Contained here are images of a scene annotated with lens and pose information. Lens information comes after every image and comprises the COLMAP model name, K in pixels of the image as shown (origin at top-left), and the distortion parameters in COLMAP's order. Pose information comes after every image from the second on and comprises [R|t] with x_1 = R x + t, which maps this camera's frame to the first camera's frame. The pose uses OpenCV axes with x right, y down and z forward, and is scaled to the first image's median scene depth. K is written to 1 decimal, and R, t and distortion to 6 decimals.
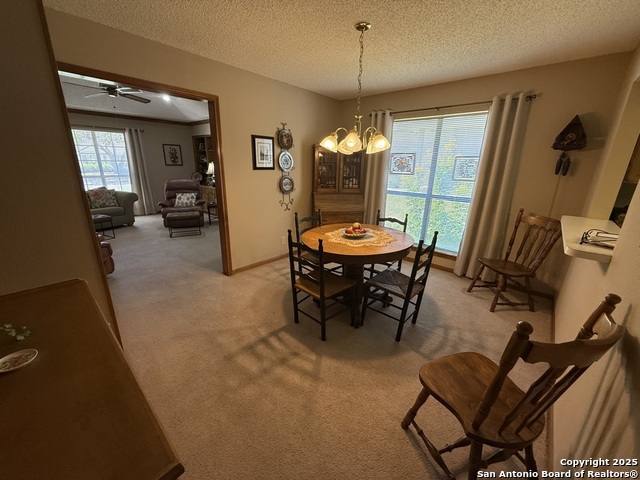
lens RADIAL K [[257.3, 0, 322.2], [0, 257.3, 239.0], [0, 0, 1]] dist [0.001230, 0.000121]
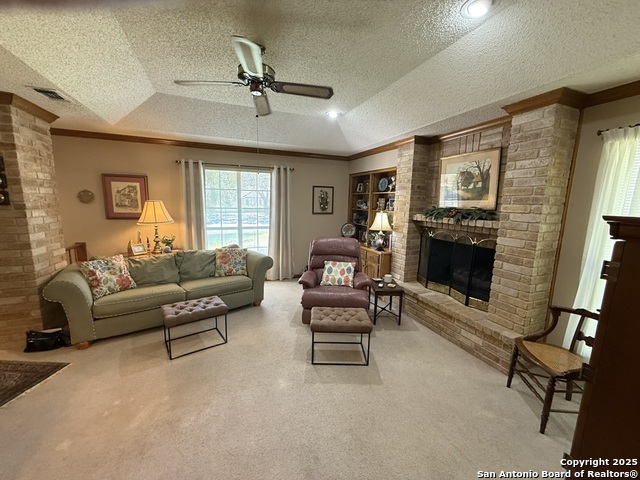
lens RADIAL K [[257.3, 0, 320.0], [0, 257.3, 240.6], [0, 0, 1]] dist [0.001230, 0.000121]
pose [[0.895824, 0.063994, -0.439778, -0.304342], [-0.128679, 0.984538, -0.118853, -0.147553], [0.425372, 0.163061, 0.890207, 0.431057]]
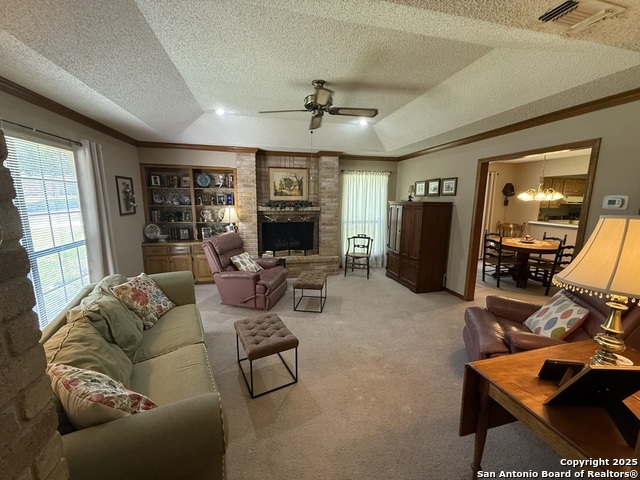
lens RADIAL K [[257.3, 0, 318.6], [0, 257.3, 240.6], [0, 0, 1]] dist [0.001230, 0.000121]
pose [[0.565216, -0.155909, 0.810076, -0.920879], [0.238206, 0.970995, 0.020676, -0.175449], [-0.789803, 0.181278, 0.585960, 0.448537]]
